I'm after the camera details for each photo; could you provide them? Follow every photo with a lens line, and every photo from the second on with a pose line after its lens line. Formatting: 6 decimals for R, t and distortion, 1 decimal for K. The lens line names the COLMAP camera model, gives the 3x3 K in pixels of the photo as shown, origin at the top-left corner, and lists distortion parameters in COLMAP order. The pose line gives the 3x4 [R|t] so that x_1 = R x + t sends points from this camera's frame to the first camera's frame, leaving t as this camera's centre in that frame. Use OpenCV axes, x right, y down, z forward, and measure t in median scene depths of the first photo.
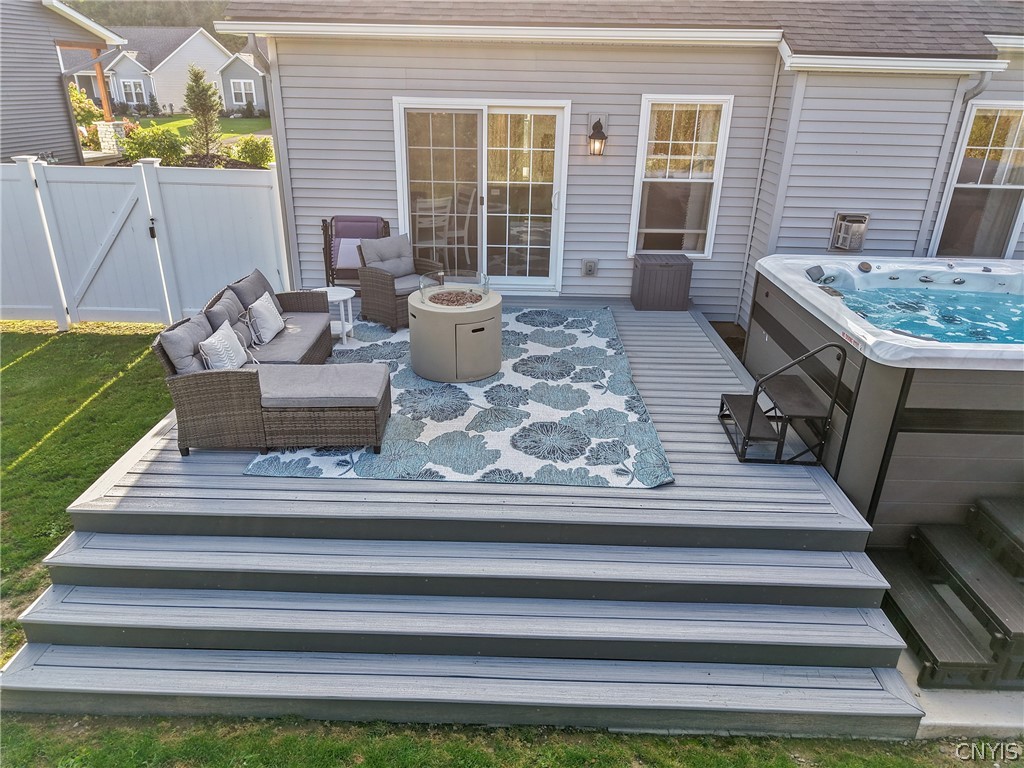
lens RADIAL K [[681.9, 0, 509.4], [0, 681.9, 387.5], [0, 0, 1]] dist [0.037208, -0.039244]
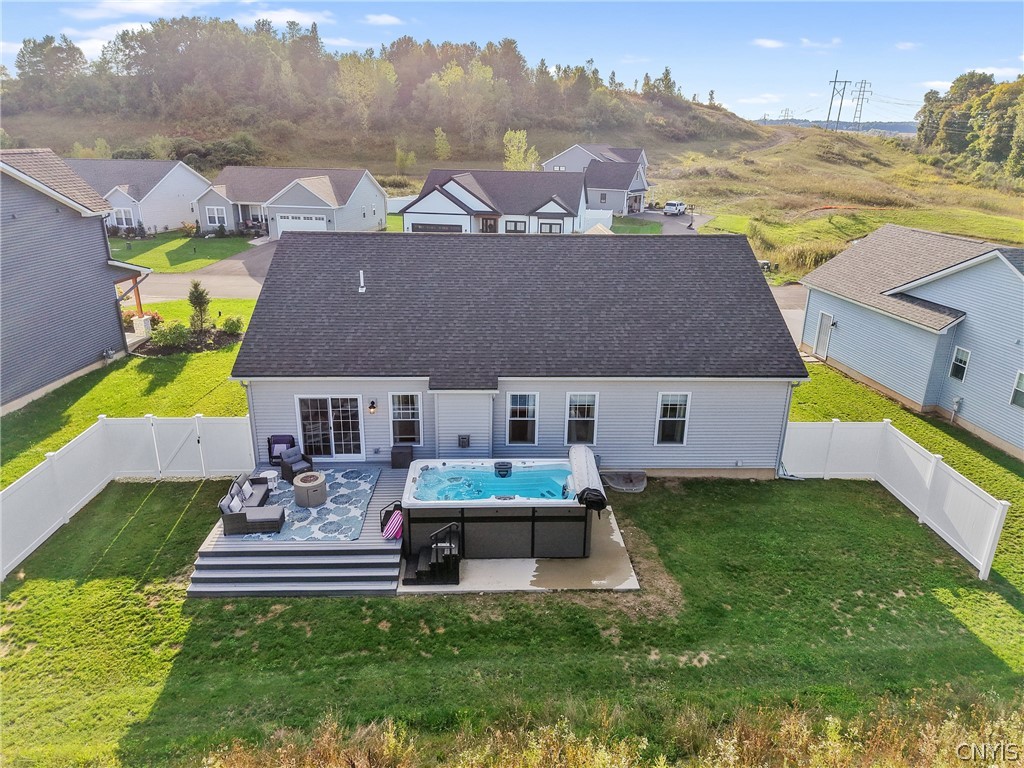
lens RADIAL K [[681.9, 0, 509.4], [0, 681.9, 387.5], [0, 0, 1]] dist [0.037208, -0.039244]
pose [[0.998686, -0.023269, 0.045651, 0.598869], [0.026302, 0.997406, -0.067010, -0.271382], [-0.043973, 0.068123, 0.996707, -1.860205]]
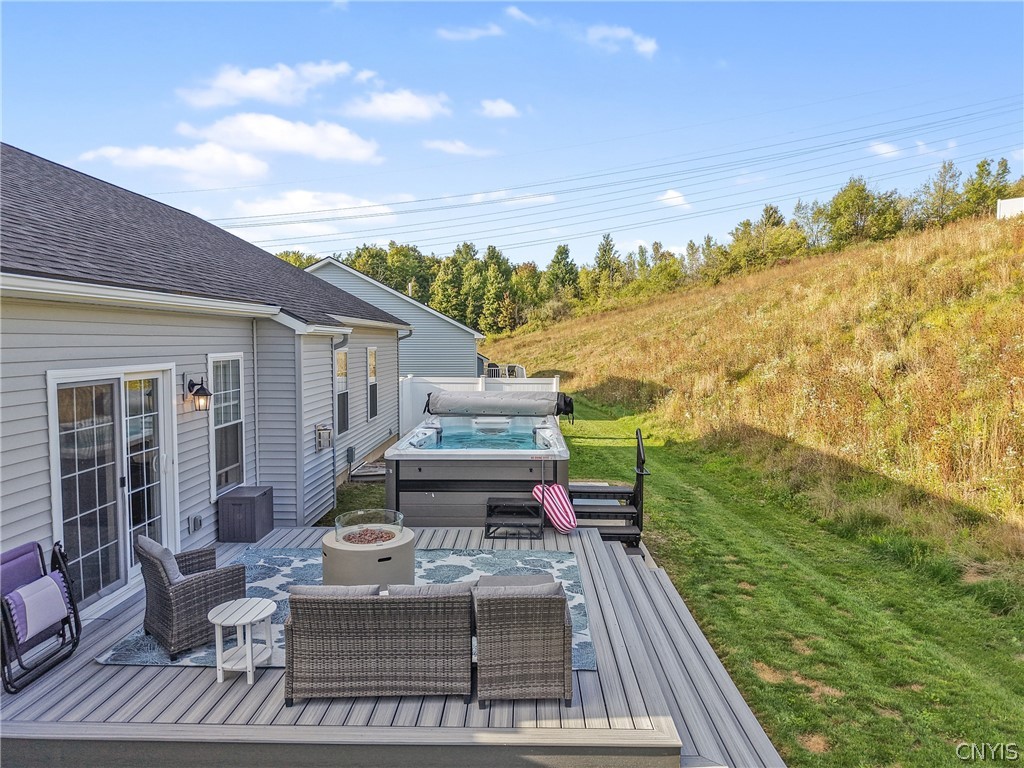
lens RADIAL K [[681.9, 0, 509.4], [0, 681.9, 387.5], [0, 0, 1]] dist [0.037208, -0.039244]
pose [[0.007476, -0.087926, 0.996099, -0.965658], [0.404551, 0.911235, 0.077399, -0.292426], [-0.914485, 0.402394, 0.042383, 0.582946]]
